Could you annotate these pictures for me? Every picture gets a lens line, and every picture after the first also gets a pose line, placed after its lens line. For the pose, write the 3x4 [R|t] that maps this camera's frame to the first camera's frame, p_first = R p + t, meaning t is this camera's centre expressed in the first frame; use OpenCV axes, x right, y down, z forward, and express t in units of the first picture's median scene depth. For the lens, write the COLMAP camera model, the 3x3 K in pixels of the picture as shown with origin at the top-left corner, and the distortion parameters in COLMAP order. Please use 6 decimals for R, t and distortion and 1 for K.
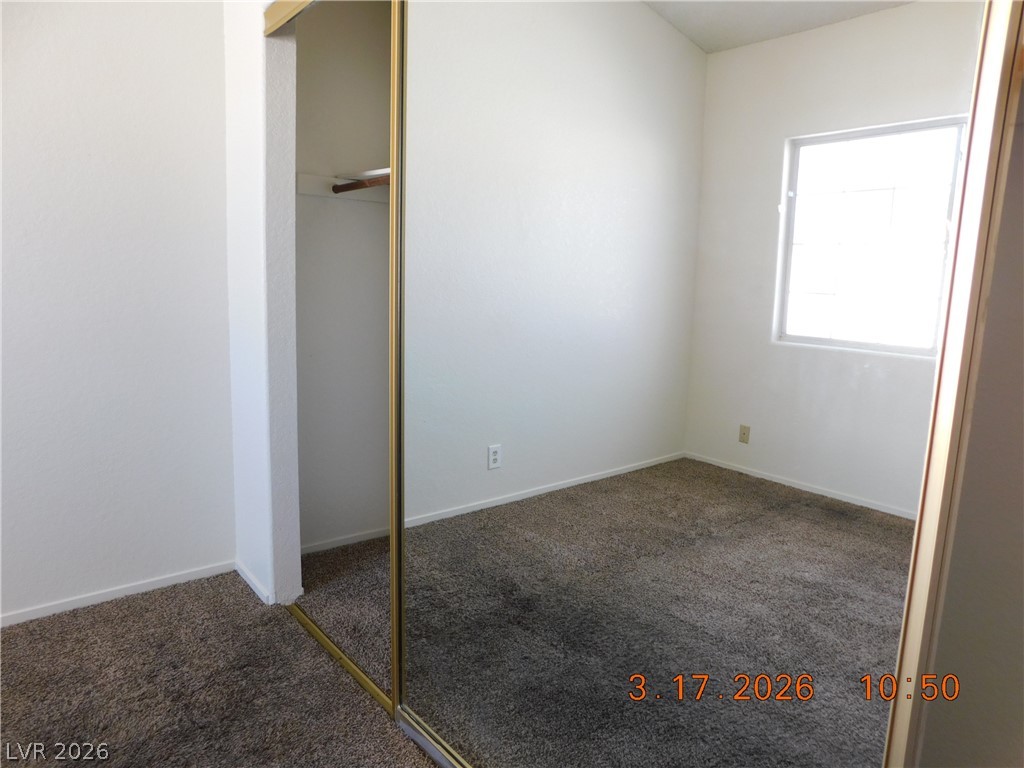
lens RADIAL K [[664.2, 0, 518.3], [0, 664.2, 380.2], [0, 0, 1]] dist [-0.092360, 0.062165]
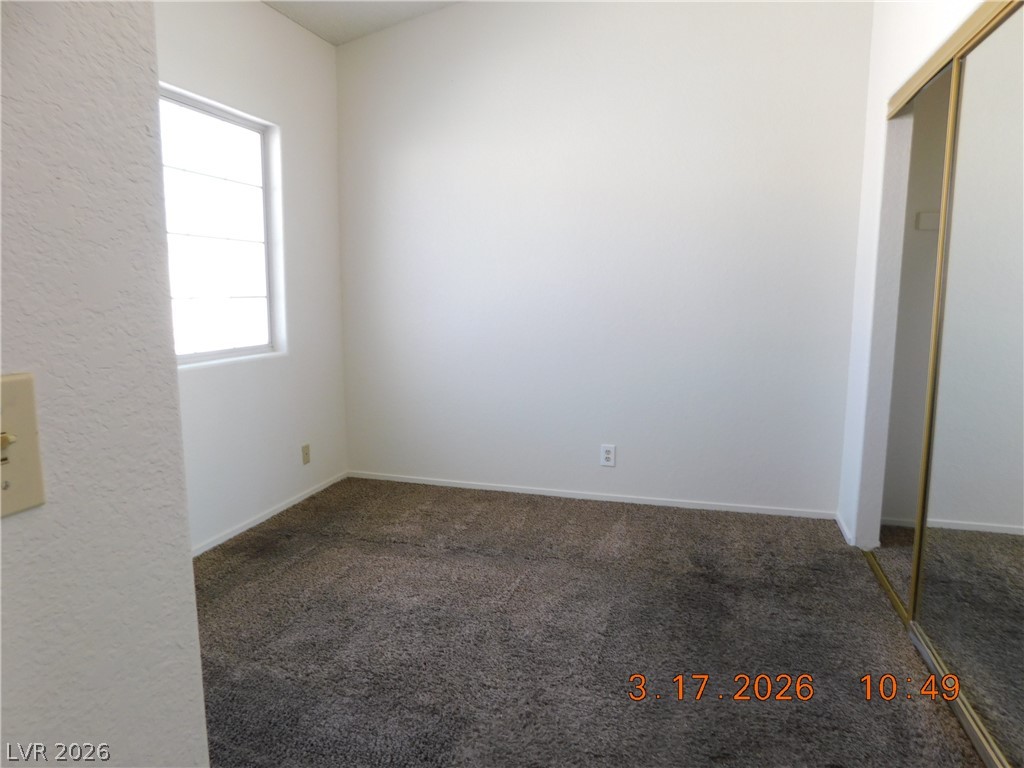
lens RADIAL K [[664.2, 0, 518.3], [0, 664.2, 380.2], [0, 0, 1]] dist [-0.092360, 0.062165]
pose [[0.548409, 0.085710, -0.831806, 0.349477], [-0.114278, 0.993082, 0.026984, 0.062824], [0.828365, 0.080259, 0.554410, -0.346002]]
